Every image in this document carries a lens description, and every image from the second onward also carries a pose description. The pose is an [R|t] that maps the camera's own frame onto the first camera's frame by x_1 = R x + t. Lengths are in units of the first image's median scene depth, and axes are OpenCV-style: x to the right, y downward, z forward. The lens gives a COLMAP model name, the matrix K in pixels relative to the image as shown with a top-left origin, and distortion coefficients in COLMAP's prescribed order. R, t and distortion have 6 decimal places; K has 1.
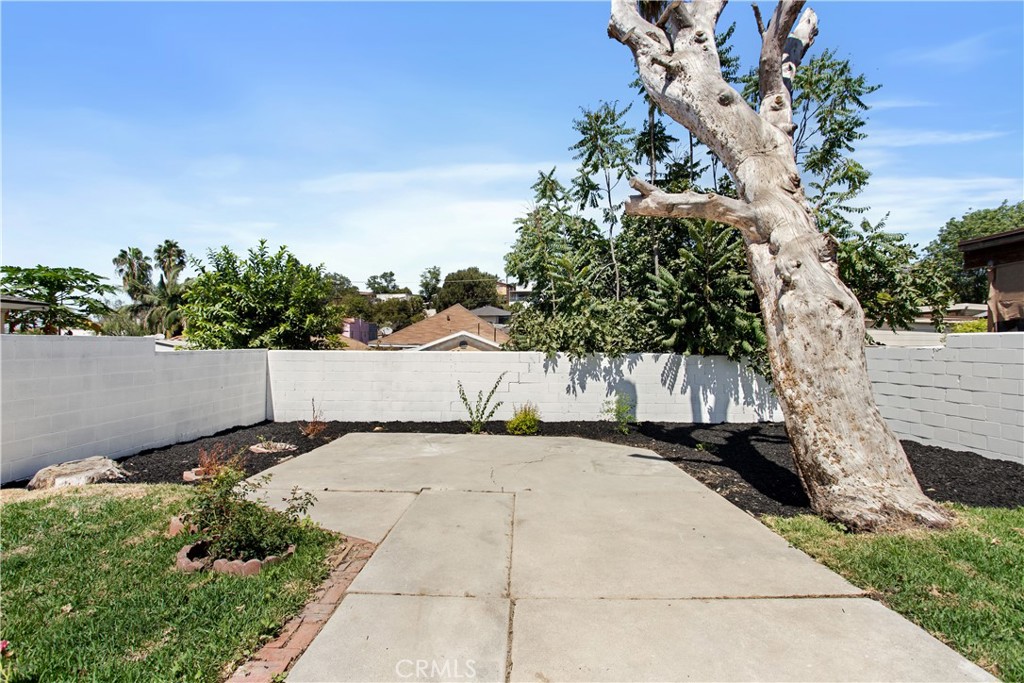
lens RADIAL K [[502.1, 0, 516.4], [0, 502.1, 340.4], [0, 0, 1]] dist [-0.002324, -0.000336]
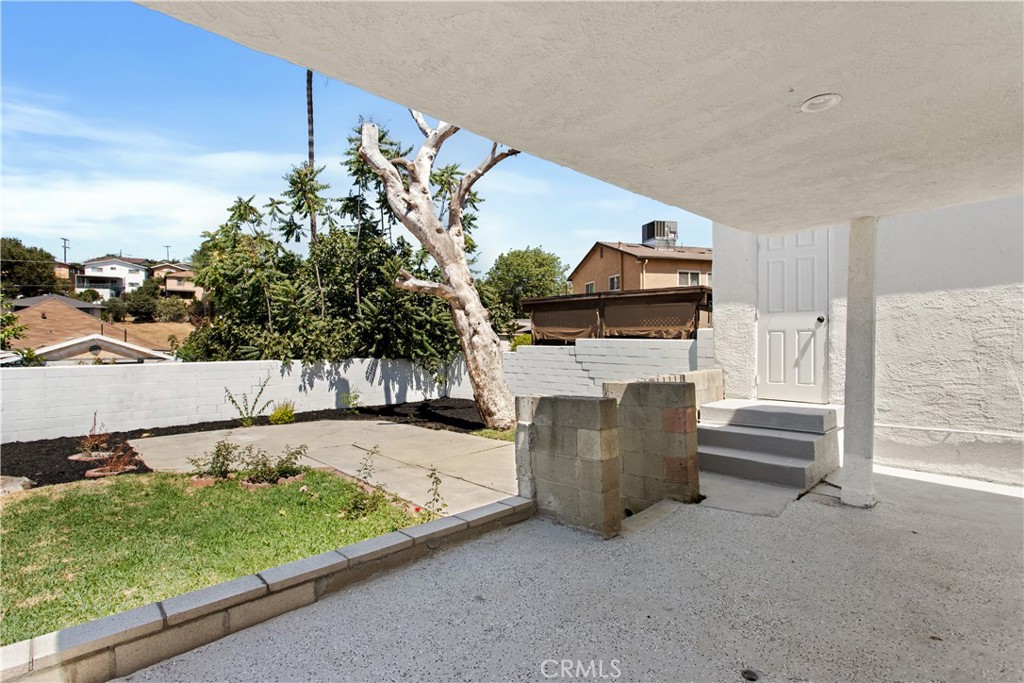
lens RADIAL K [[502.1, 0, 512.9], [0, 502.1, 345.8], [0, 0, 1]] dist [-0.002324, -0.000336]
pose [[0.731658, -0.016003, 0.681484, -0.381467], [-0.000476, 0.999712, 0.023988, -0.044701], [-0.681672, -0.017875, 0.731440, -0.335244]]
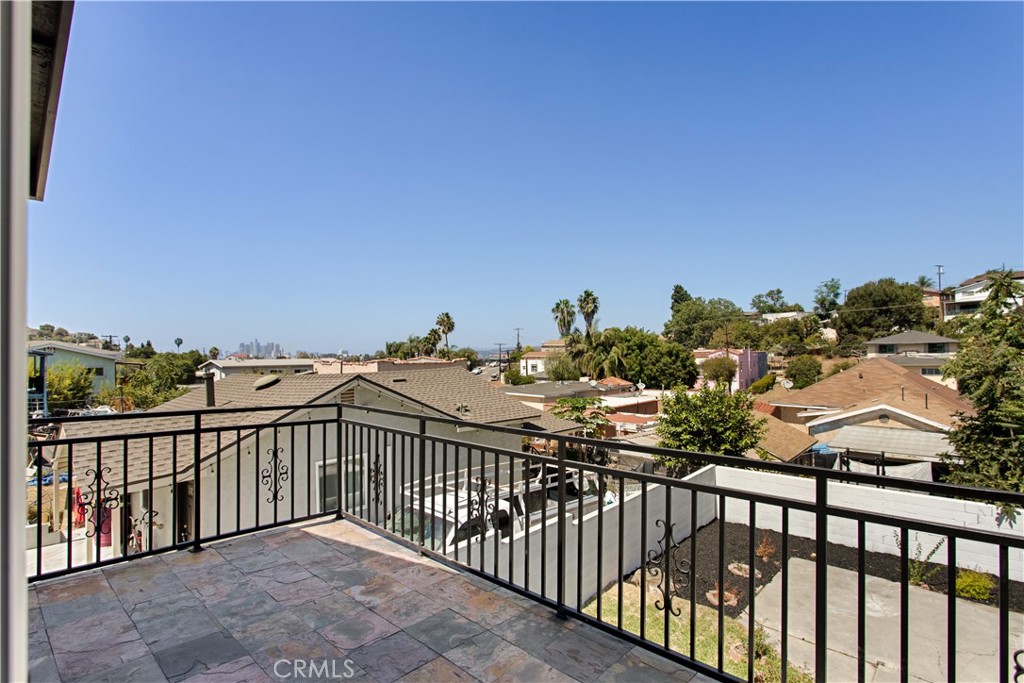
lens RADIAL K [[502.1, 0, 508.7], [0, 502.1, 347.9], [0, 0, 1]] dist [-0.002324, -0.000336]
pose [[0.745220, -0.016357, -0.666618, 0.000278], [0.021076, 0.999777, -0.000970, -0.312717], [0.666485, -0.013327, 0.745399, -0.389570]]
